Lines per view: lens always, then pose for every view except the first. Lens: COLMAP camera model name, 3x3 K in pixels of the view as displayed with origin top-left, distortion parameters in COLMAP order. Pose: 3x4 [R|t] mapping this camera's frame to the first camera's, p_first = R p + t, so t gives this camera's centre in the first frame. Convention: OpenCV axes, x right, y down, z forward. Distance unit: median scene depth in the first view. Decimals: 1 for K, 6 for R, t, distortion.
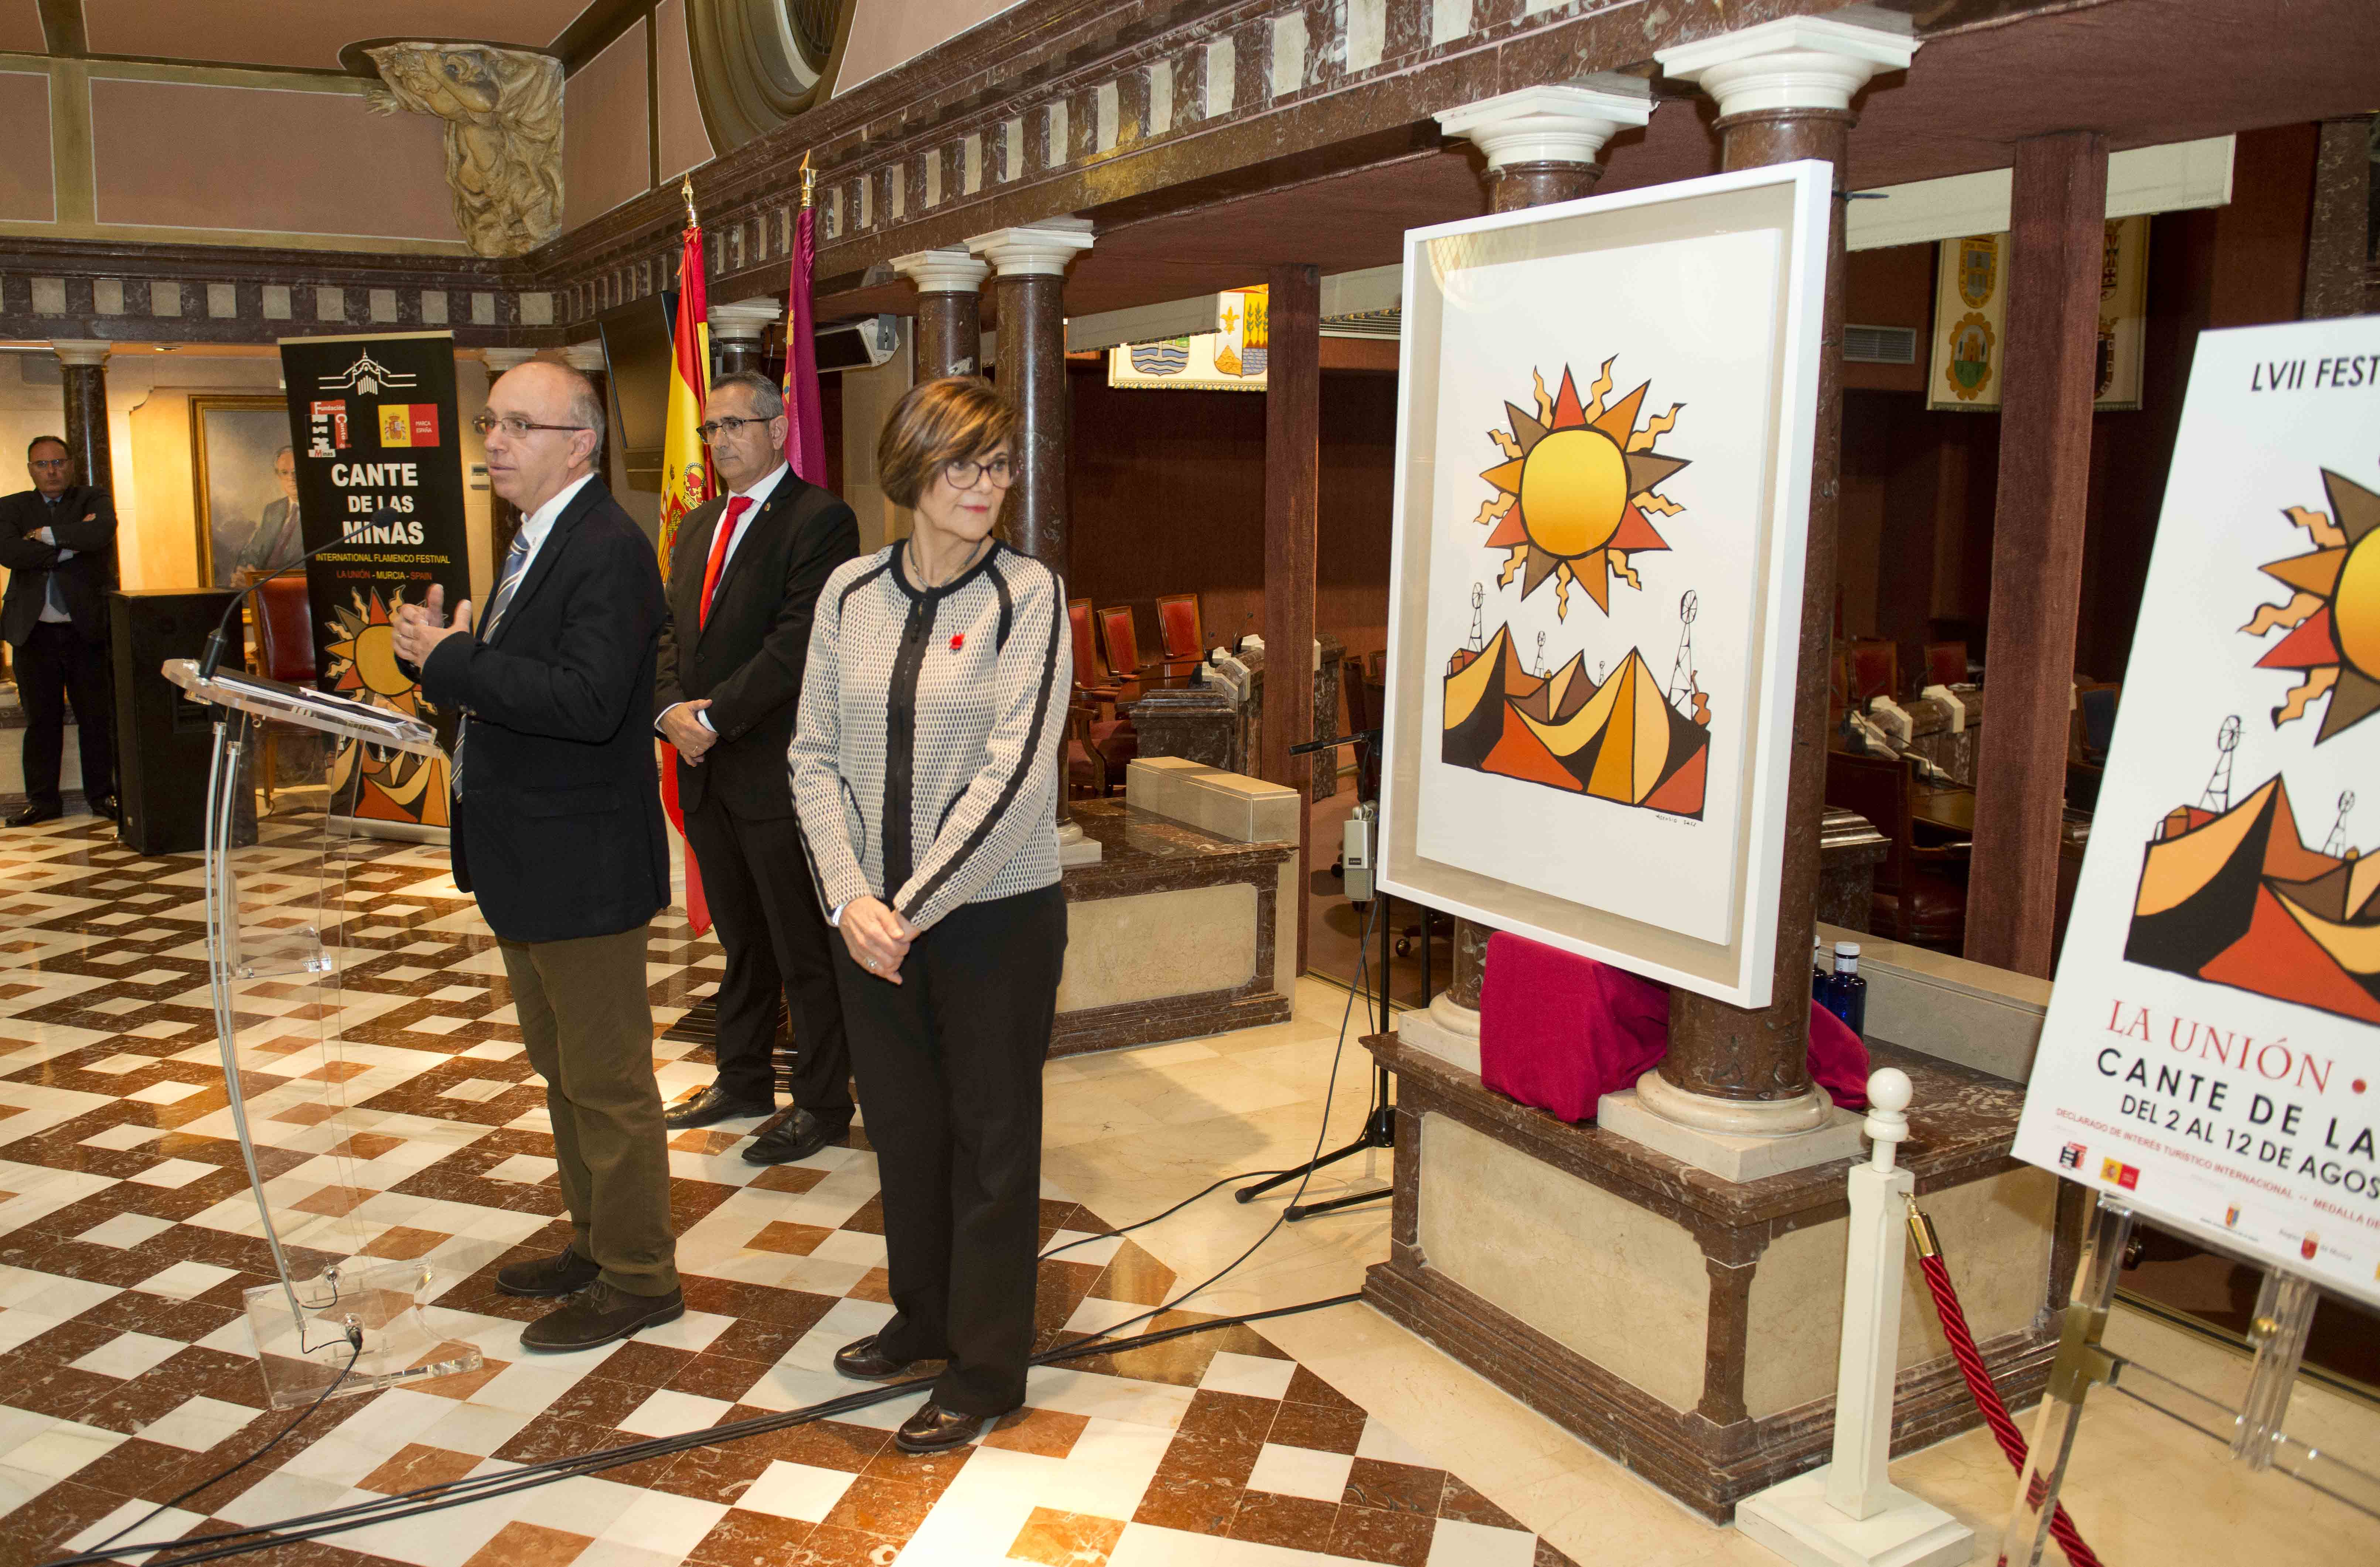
lens RADIAL K [[1854.1, 0, 1041.7], [0, 1854.1, 748.0], [0, 0, 1]] dist [-0.055057, 0.003442]
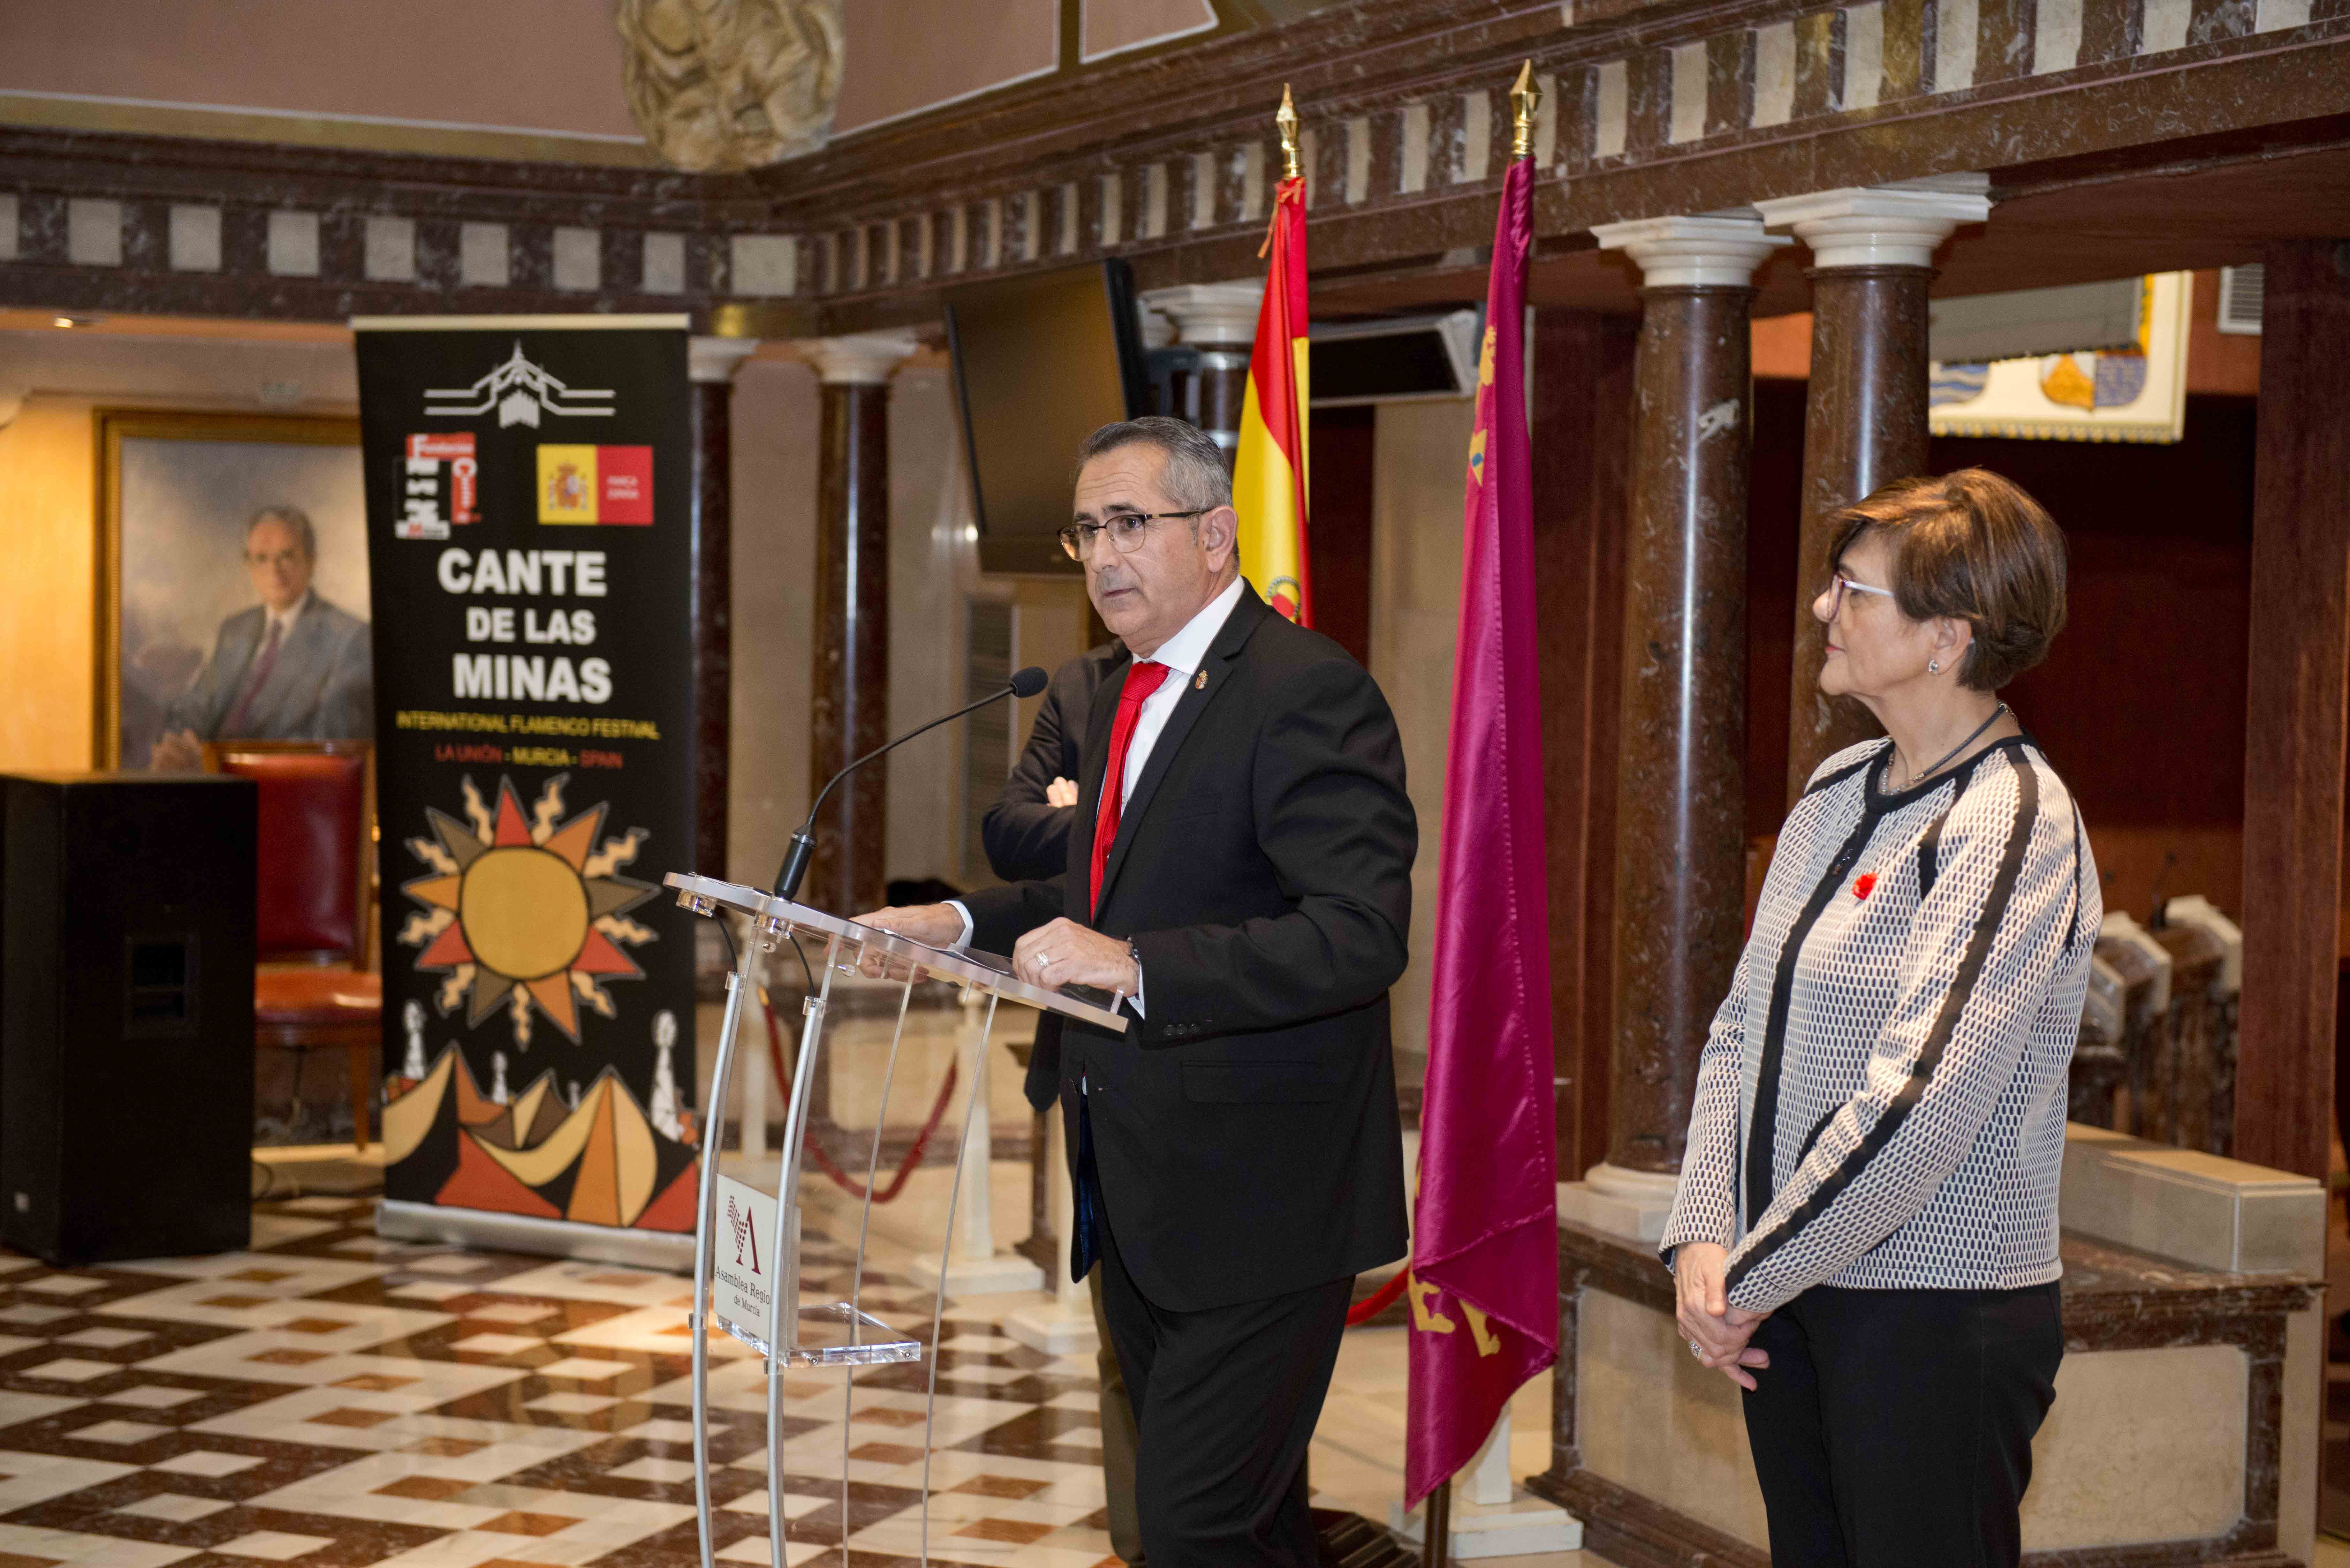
lens RADIAL K [[4055.1, 0, 1137.8], [0, 4055.1, 792.6], [0, 0, 1]] dist [0.146029, -0.165292]
pose [[0.996519, 0.023557, -0.079972, -0.161287], [-0.030927, 0.995260, -0.092198, 0.042612], [0.077421, 0.094350, 0.992524, -0.342348]]
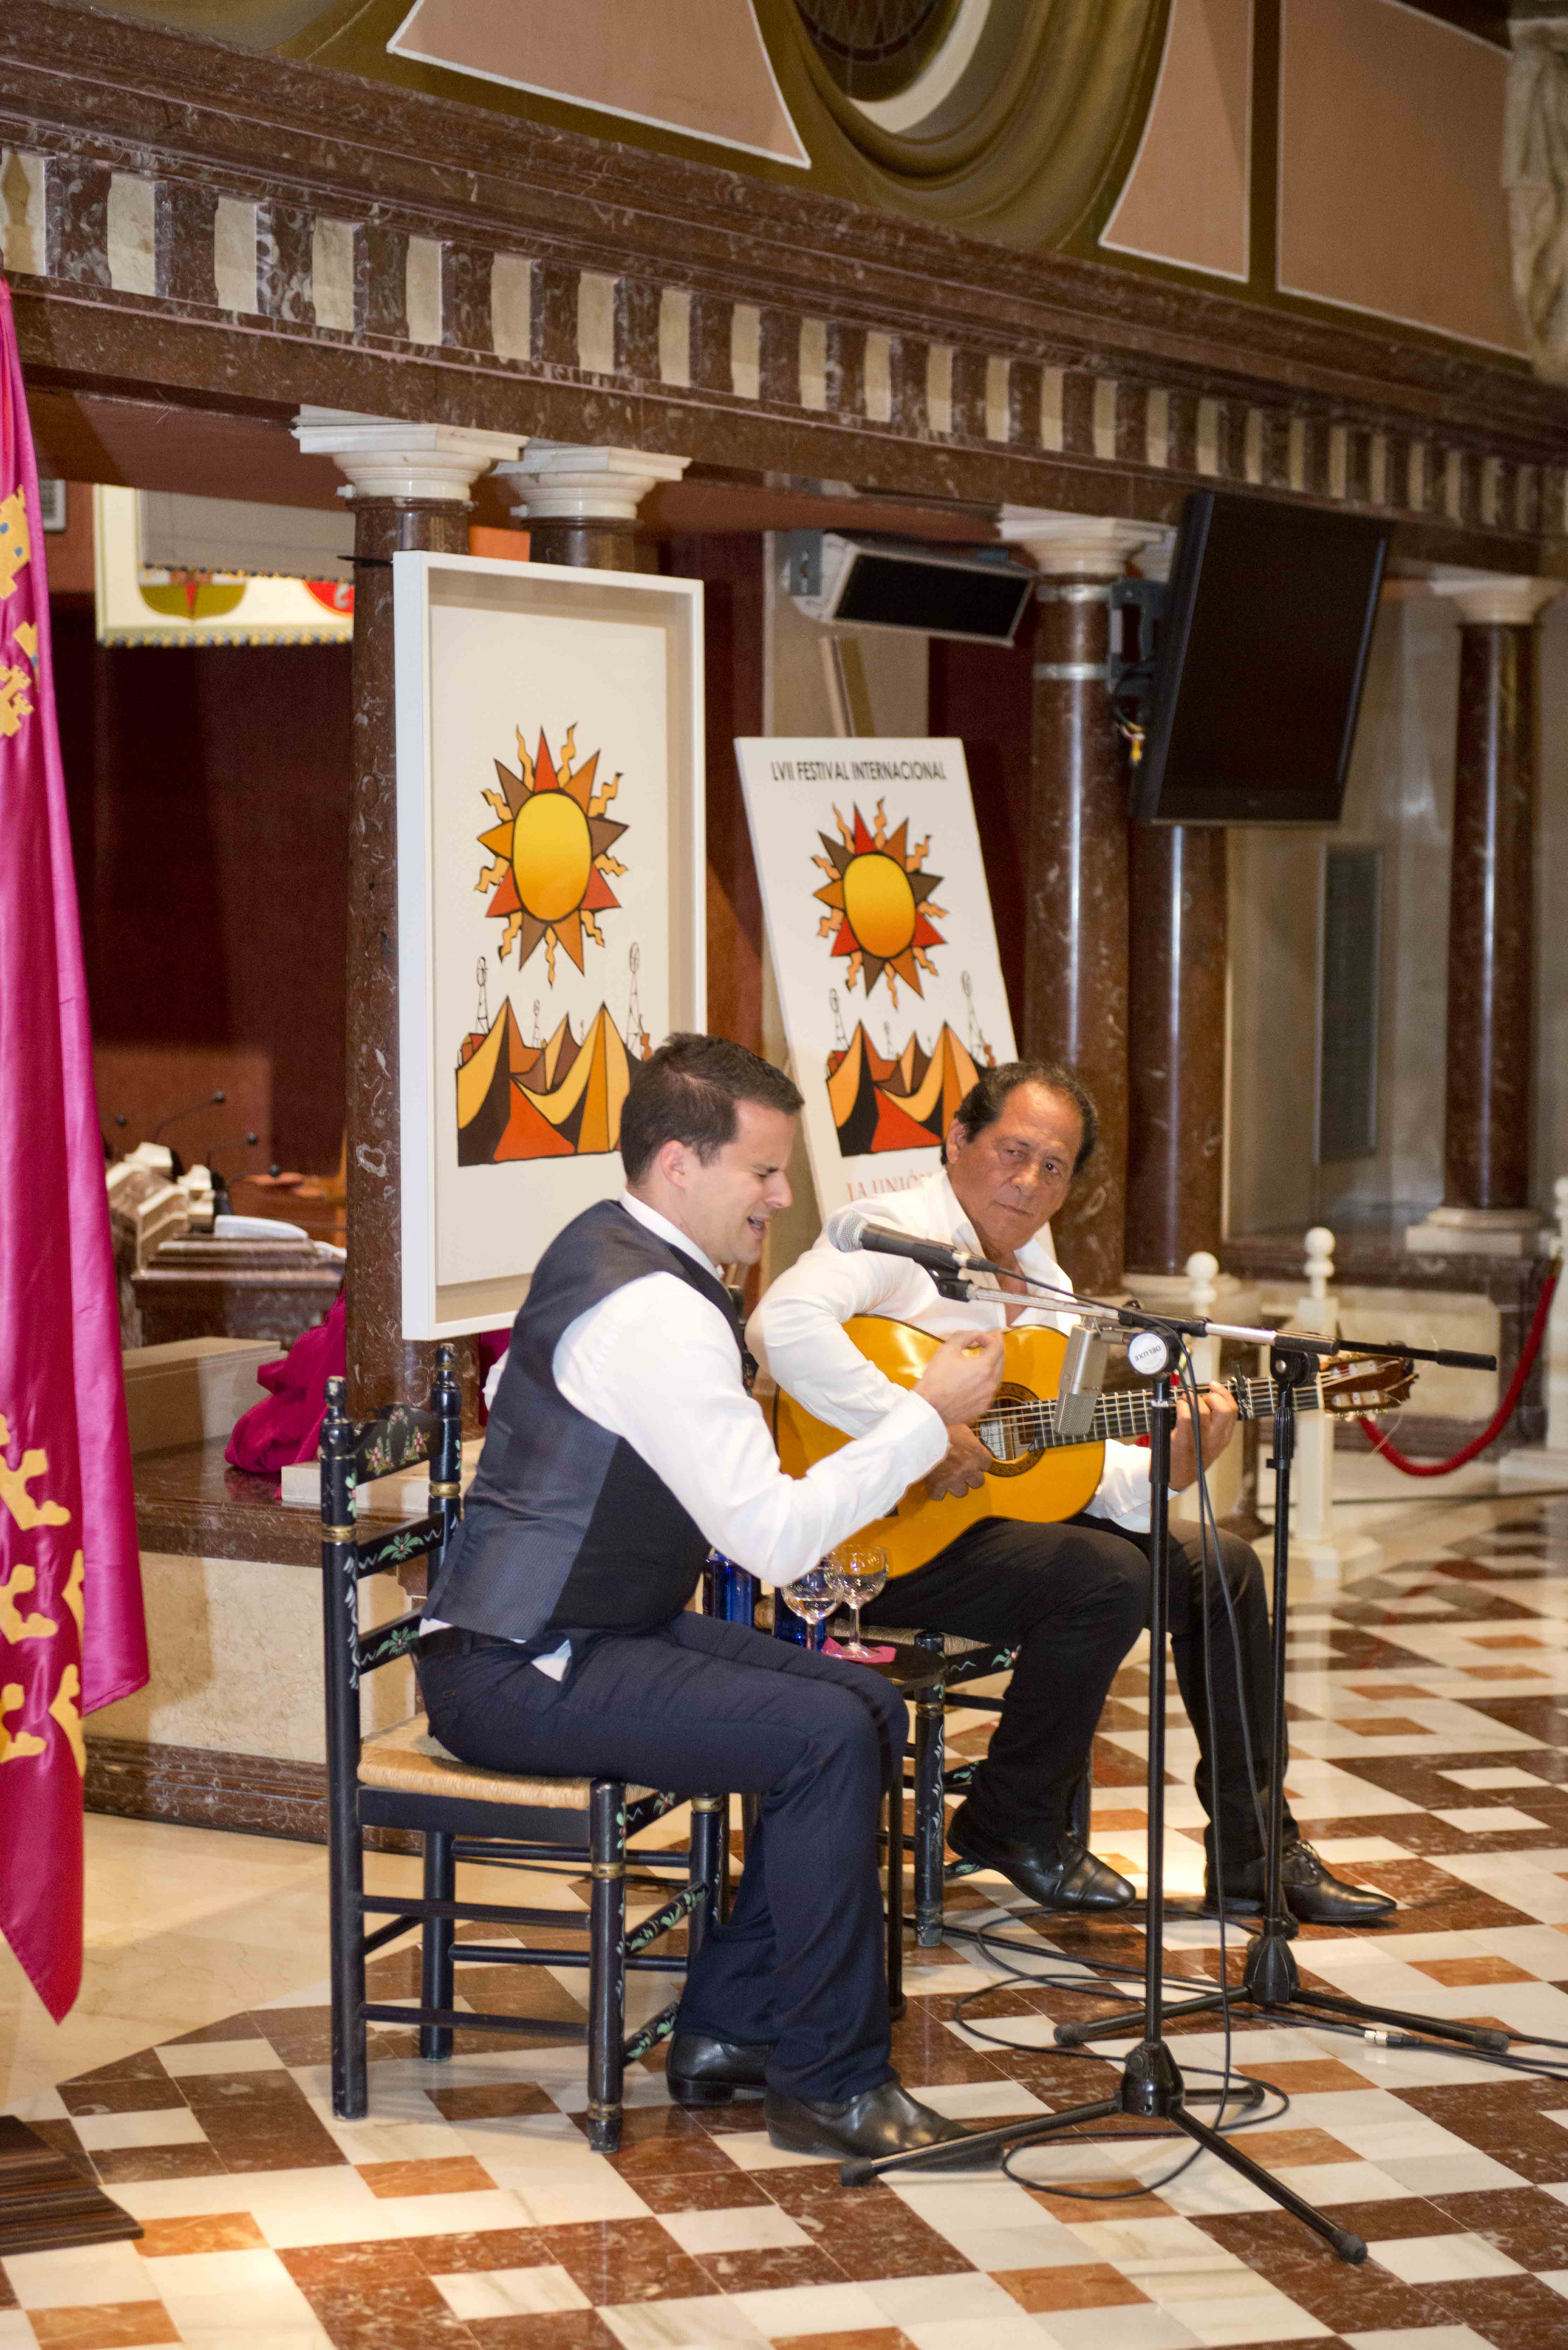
lens RADIAL K [[4644.8, 0, 784.0], [0, 4644.8, 1175.0], [0, 0, 1]] dist [0.169287, -0.258502]
pose [[-0.571041, -0.069854, 0.817944, -1.393684], [0.108149, 0.981287, 0.159307, -0.268881], [-0.813766, 0.179431, -0.552801, 1.749717]]
